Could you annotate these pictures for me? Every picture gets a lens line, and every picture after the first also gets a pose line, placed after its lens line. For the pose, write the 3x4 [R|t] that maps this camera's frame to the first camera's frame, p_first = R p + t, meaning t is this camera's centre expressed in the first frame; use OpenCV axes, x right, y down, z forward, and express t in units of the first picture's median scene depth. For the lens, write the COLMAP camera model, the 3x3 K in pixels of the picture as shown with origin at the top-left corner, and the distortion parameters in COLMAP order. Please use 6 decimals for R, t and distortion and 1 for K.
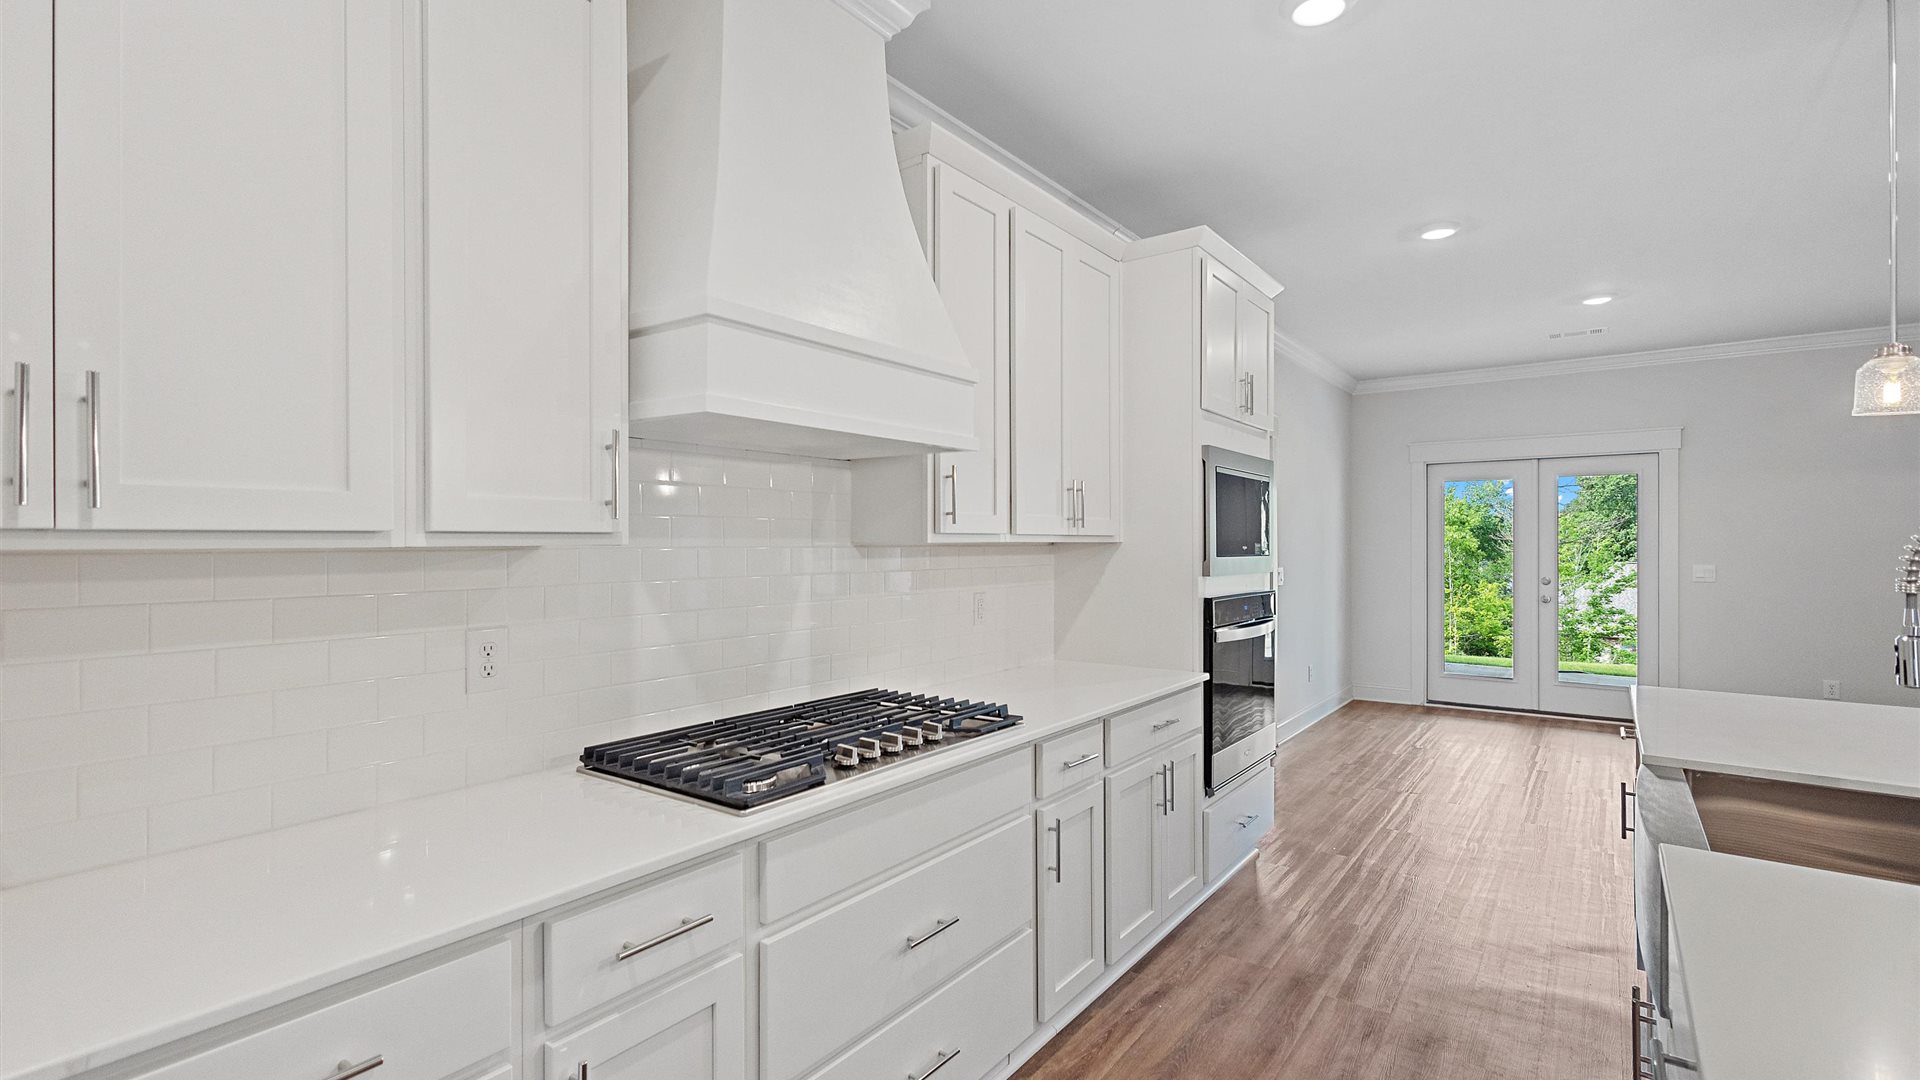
lens RADIAL K [[872.5, 0, 956.6], [0, 872.5, 541.4], [0, 0, 1]] dist [0.003396, -0.000260]
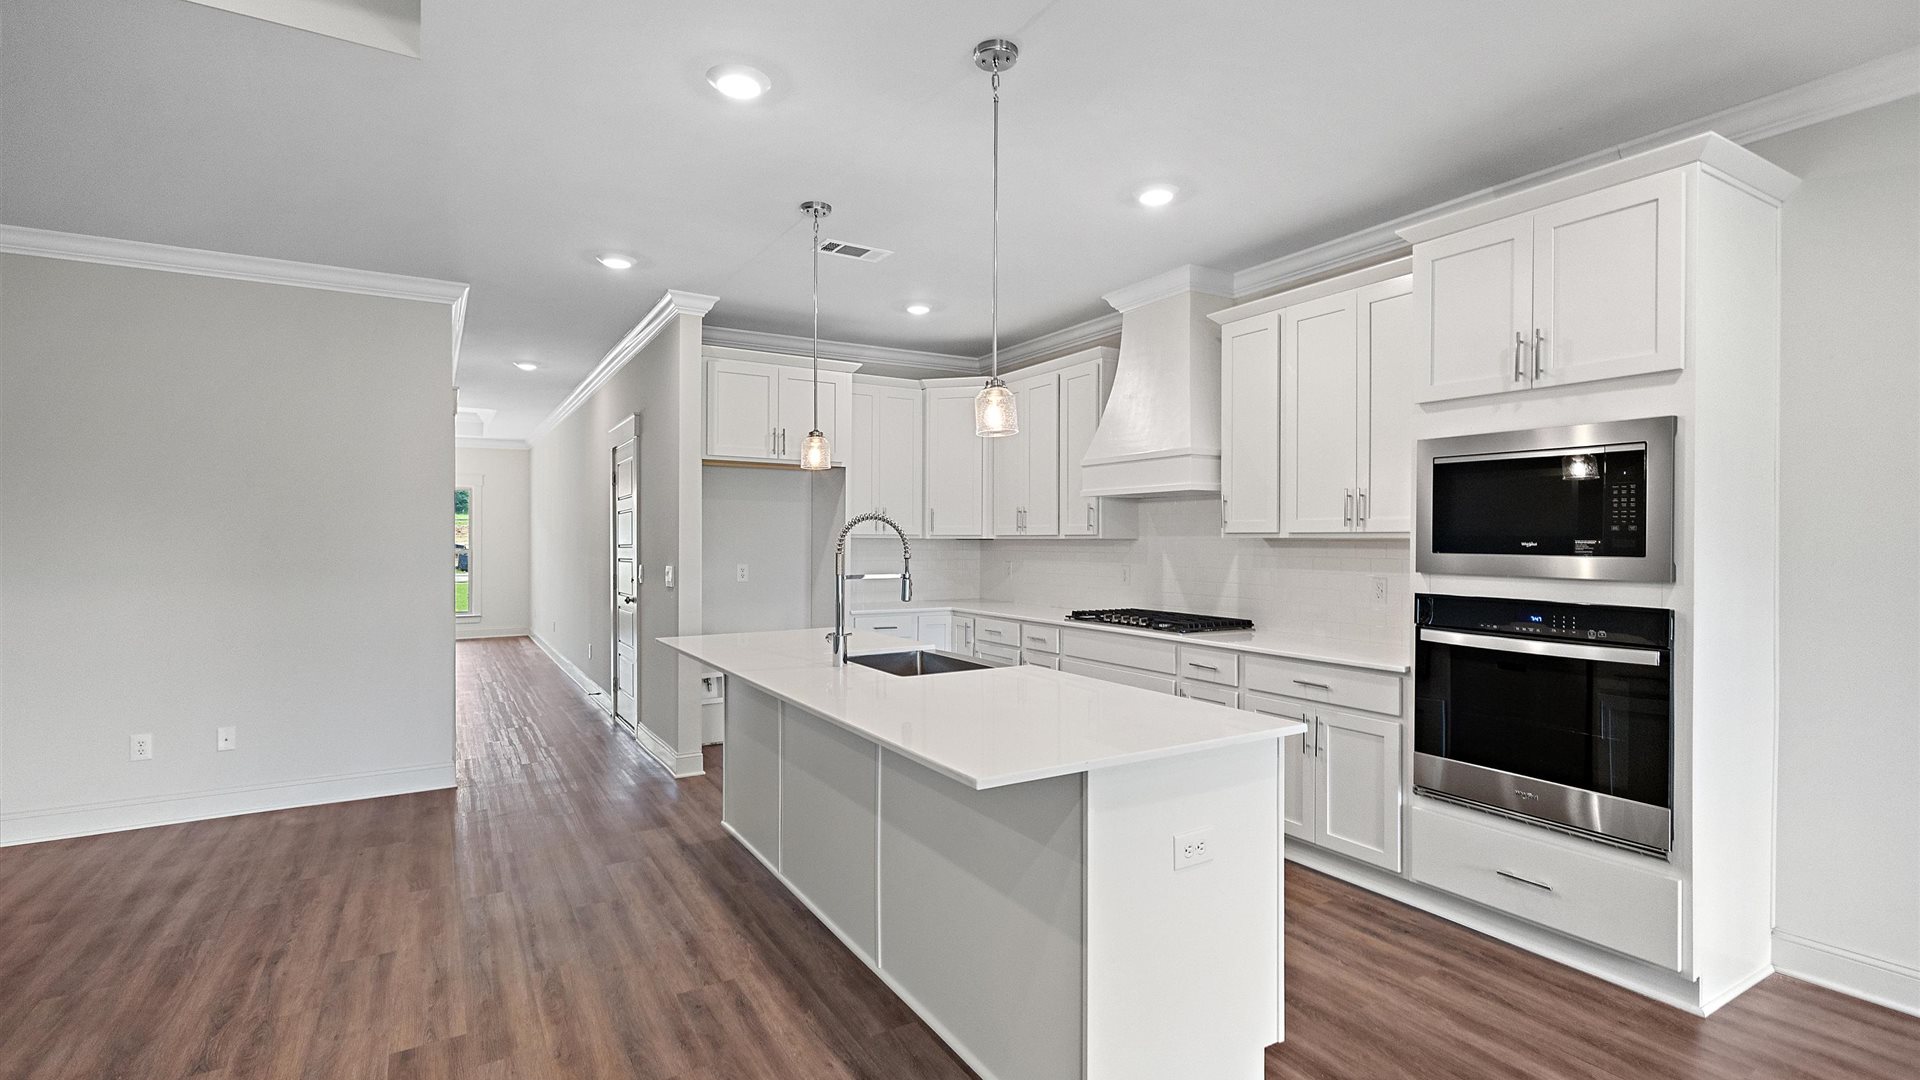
lens RADIAL K [[872.5, 0, 956.6], [0, 872.5, 541.4], [0, 0, 1]] dist [0.003396, -0.000260]
pose [[-0.384059, 0.000840, -0.923308, 1.833660], [-0.000377, 0.999999, 0.001067, 0.006129], [0.923308, 0.000758, -0.384059, 1.166836]]
